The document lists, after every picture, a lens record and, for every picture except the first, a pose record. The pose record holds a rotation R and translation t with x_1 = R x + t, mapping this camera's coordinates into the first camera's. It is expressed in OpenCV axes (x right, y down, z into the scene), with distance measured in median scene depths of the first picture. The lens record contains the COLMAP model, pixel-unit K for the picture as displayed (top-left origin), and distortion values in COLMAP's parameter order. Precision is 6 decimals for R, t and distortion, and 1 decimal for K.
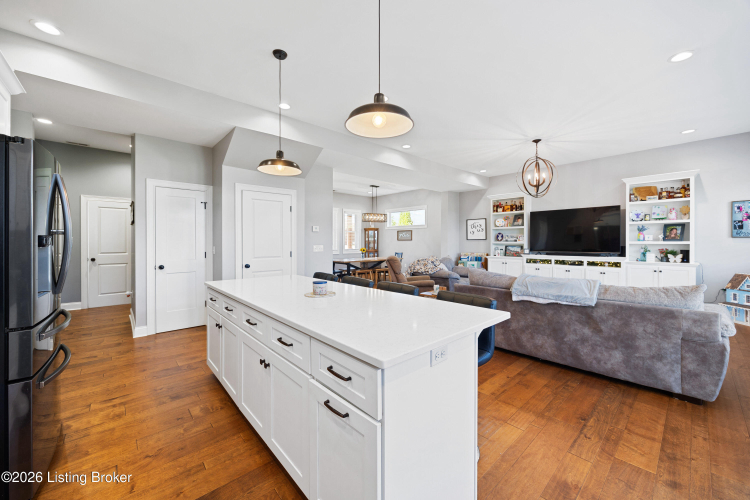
lens RADIAL K [[299.5, 0, 388.6], [0, 299.5, 248.5], [0, 0, 1]] dist [0.000464, 0.000348]
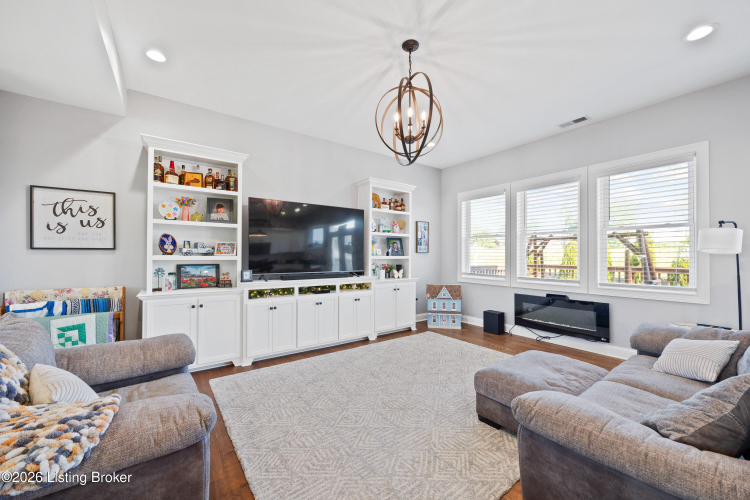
lens RADIAL K [[299.5, 0, 365.0], [0, 299.5, 251.1], [0, 0, 1]] dist [0.000464, 0.000348]
pose [[0.137611, 0.020439, 0.990275, -0.000936], [0.021566, 0.999488, -0.023626, -0.014267], [-0.990252, 0.024608, 0.137099, 0.728562]]
